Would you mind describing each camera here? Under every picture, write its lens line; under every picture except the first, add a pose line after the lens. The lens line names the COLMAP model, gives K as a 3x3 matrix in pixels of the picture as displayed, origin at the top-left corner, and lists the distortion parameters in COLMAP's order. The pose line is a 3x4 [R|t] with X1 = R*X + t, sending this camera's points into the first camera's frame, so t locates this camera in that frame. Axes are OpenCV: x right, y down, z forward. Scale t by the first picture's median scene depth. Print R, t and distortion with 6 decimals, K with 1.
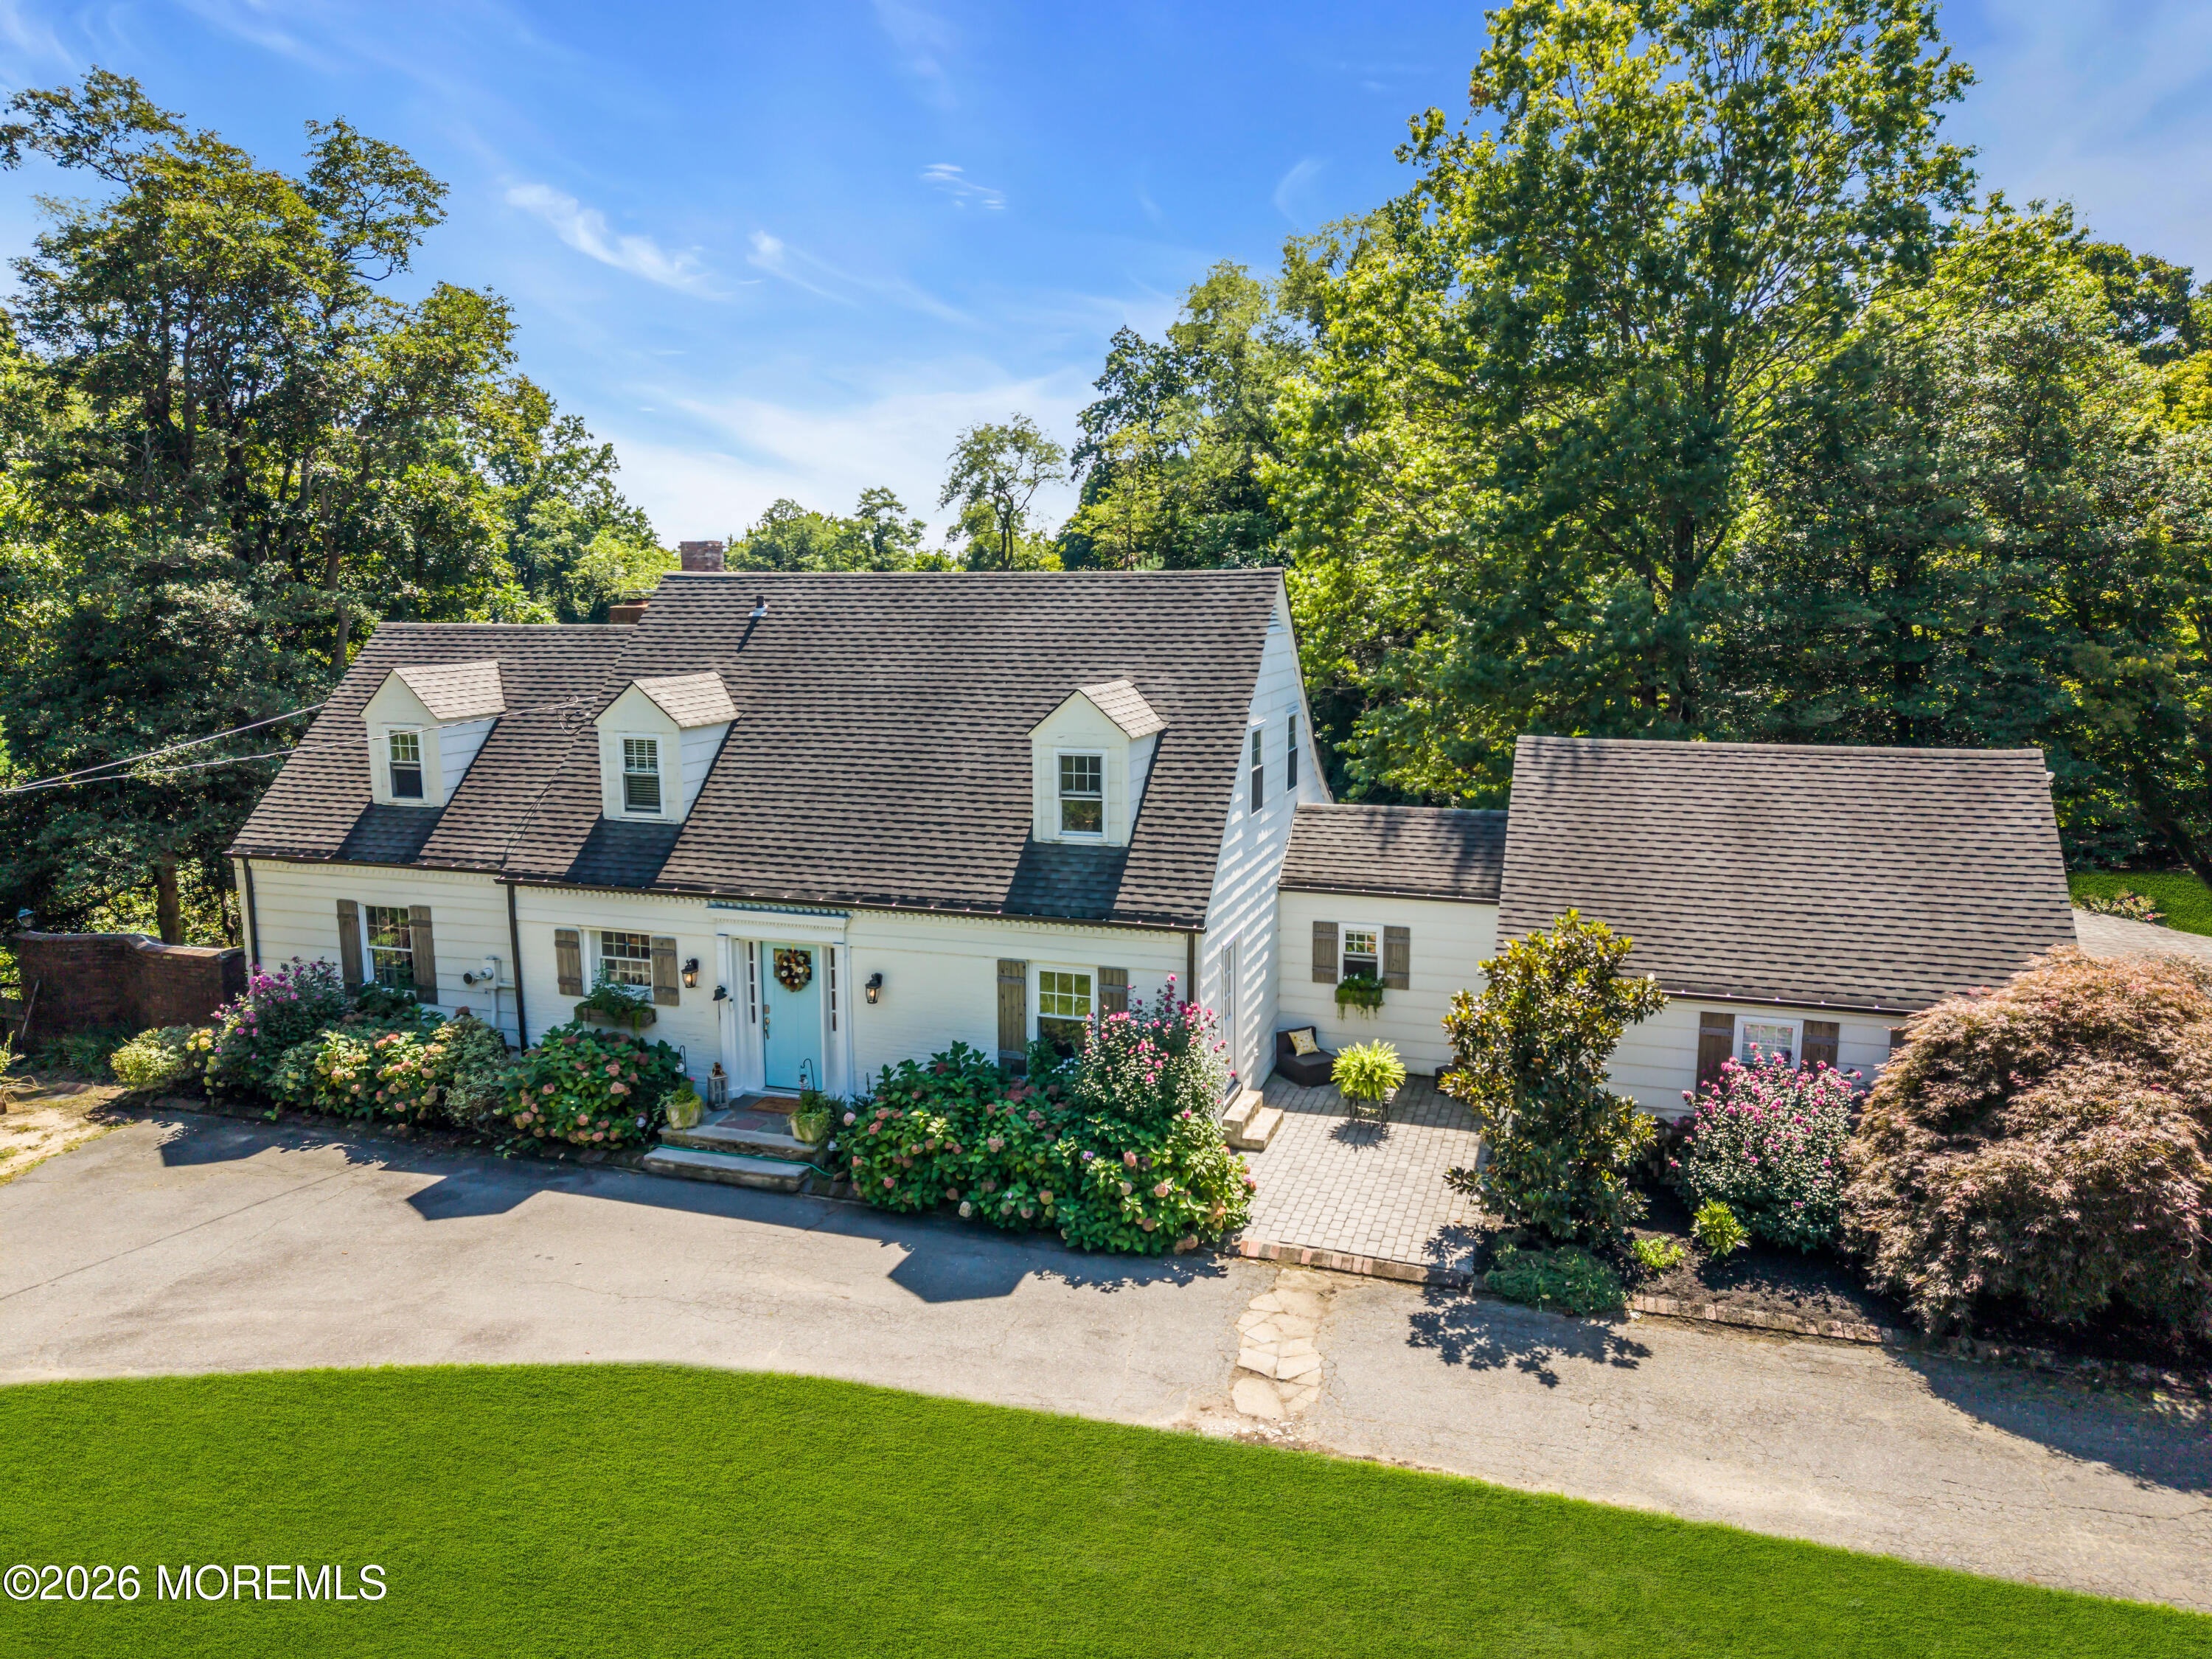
lens RADIAL K [[1468.2, 0, 1102.1], [0, 1468.2, 815.9], [0, 0, 1]] dist [0.101375, -0.127733]
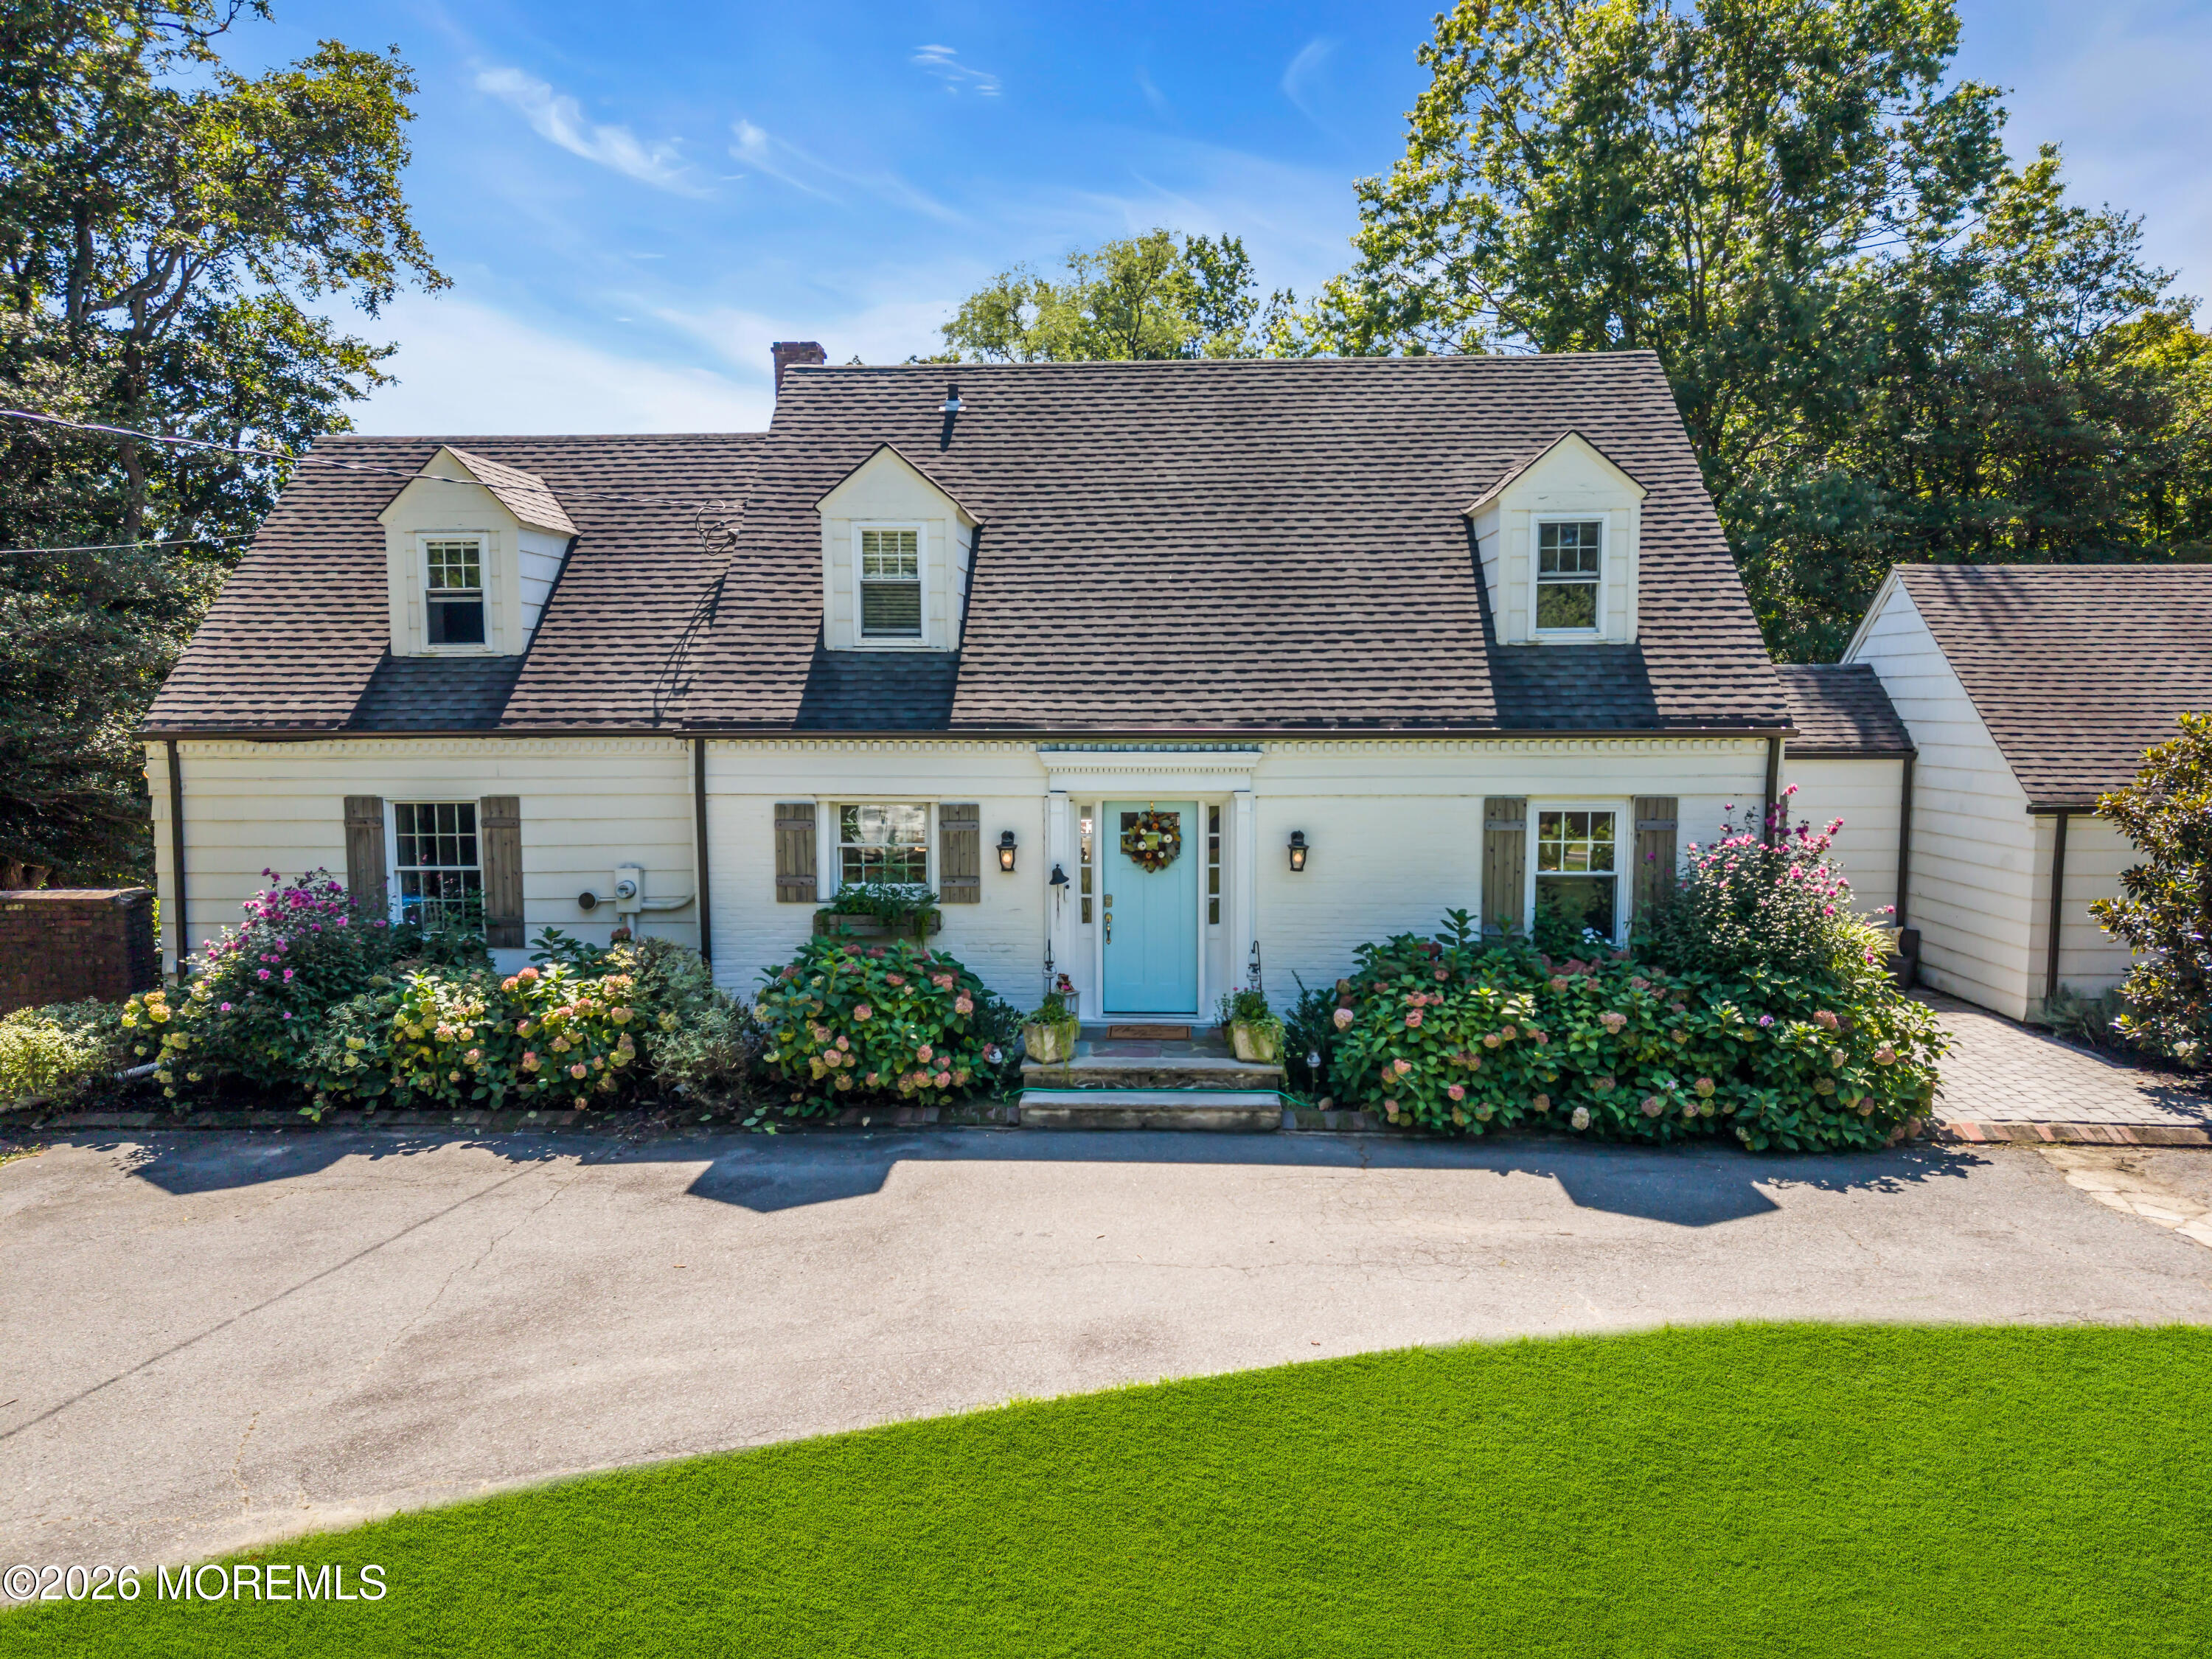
lens RADIAL K [[1468.2, 0, 1102.1], [0, 1468.2, 815.9], [0, 0, 1]] dist [0.101375, -0.127733]
pose [[0.959559, -0.021624, 0.280676, -0.427490], [0.043179, 0.996553, -0.070839, 0.140385], [-0.278177, 0.080093, 0.957185, 0.328021]]
